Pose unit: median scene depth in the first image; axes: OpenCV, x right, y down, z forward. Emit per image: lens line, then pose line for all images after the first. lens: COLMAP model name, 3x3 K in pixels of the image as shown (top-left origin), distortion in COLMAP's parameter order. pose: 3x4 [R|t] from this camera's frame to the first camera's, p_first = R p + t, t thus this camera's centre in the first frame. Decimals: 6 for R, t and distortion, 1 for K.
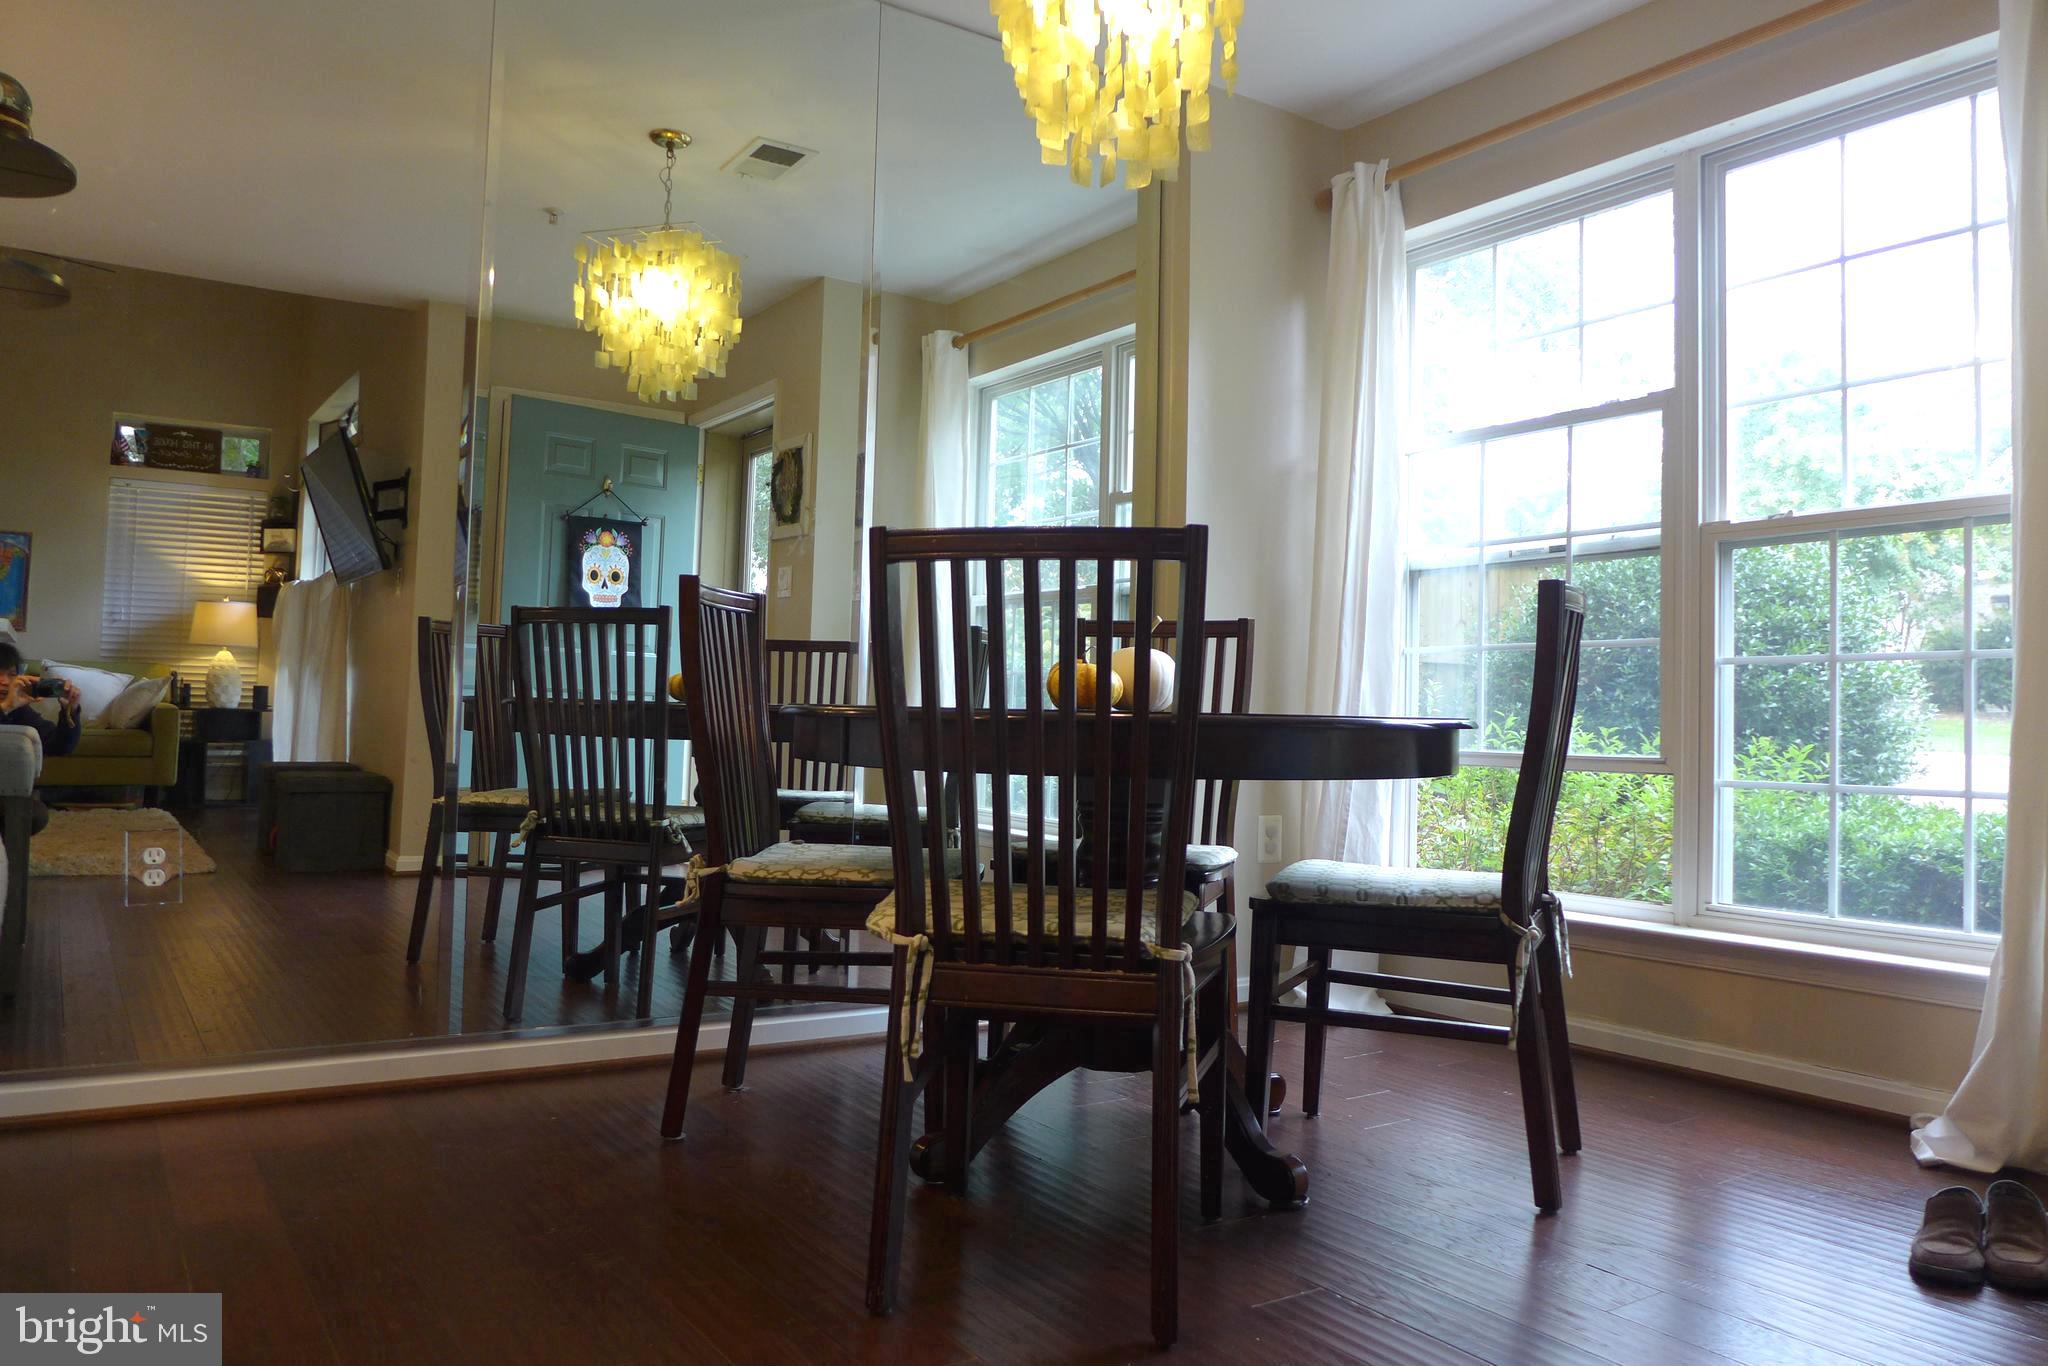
lens RADIAL K [[1457.8, 0, 1018.2], [0, 1457.8, 673.7], [0, 0, 1]] dist [-0.060882, 0.030204]
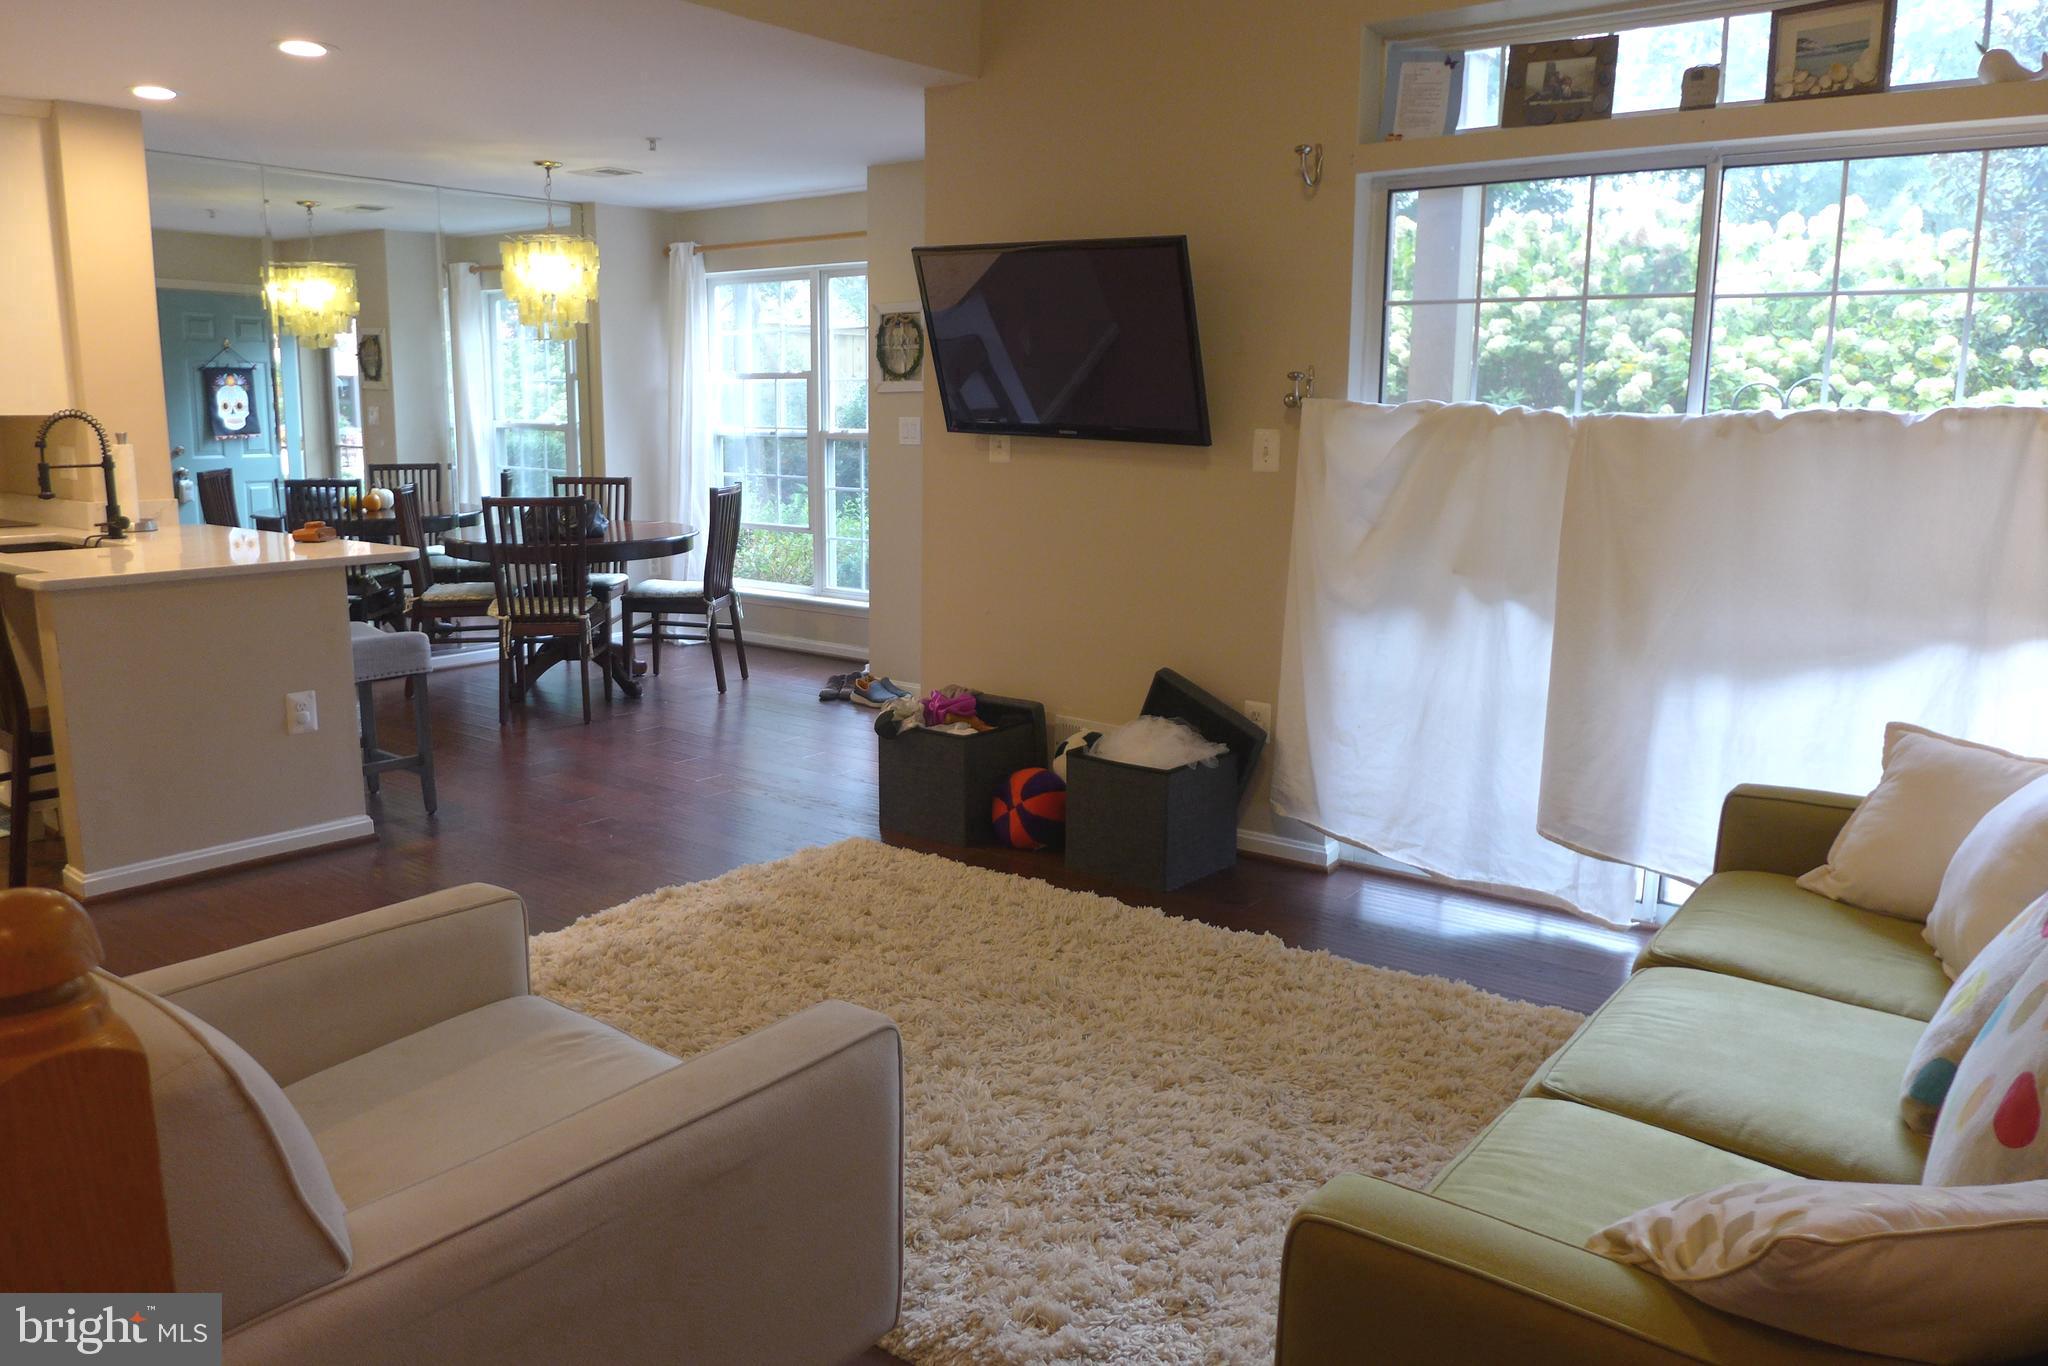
lens RADIAL K [[1457.8, 0, 1018.2], [0, 1457.8, 673.7], [0, 0, 1]] dist [-0.060882, 0.030204]
pose [[0.946477, -0.079883, 0.312731, -0.002816], [0.010314, 0.975881, 0.218060, -0.237559], [-0.322607, -0.203163, 0.924472, -1.455695]]
